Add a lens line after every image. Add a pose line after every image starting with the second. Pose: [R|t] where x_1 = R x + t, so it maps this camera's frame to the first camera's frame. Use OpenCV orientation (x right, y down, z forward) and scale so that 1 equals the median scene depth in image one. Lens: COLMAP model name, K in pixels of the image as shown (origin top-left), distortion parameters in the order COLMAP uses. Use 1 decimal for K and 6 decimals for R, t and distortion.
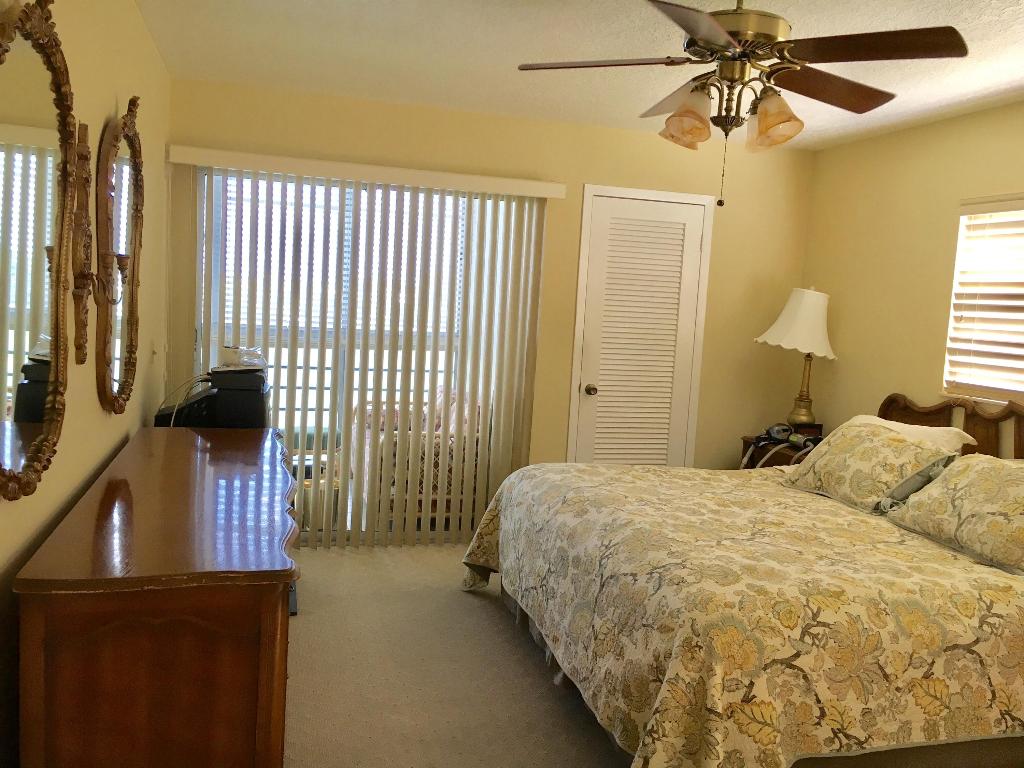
lens RADIAL K [[873.8, 0, 512.8], [0, 873.8, 381.6], [0, 0, 1]] dist [0.074160, -0.099513]
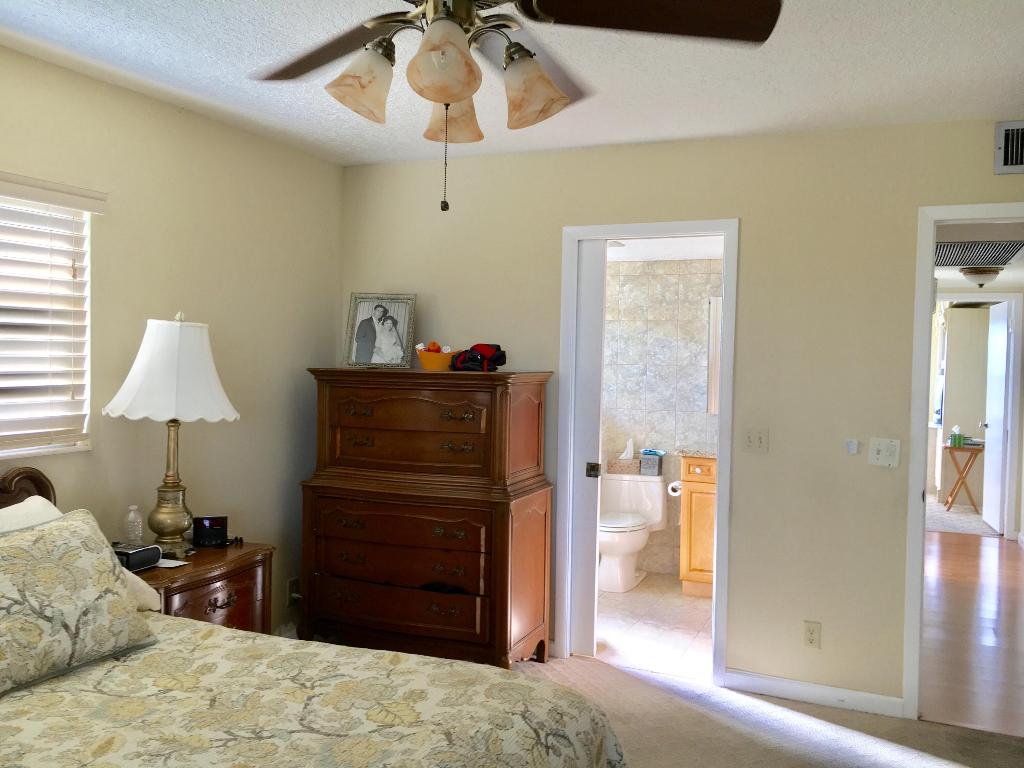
lens RADIAL K [[873.8, 0, 514.8], [0, 873.8, 384.3], [0, 0, 1]] dist [0.074160, -0.099513]
pose [[-0.775219, -0.085081, 0.625937, -0.213917], [0.003863, 0.990231, 0.139382, -0.147400], [-0.631681, 0.110470, -0.767317, 1.412849]]
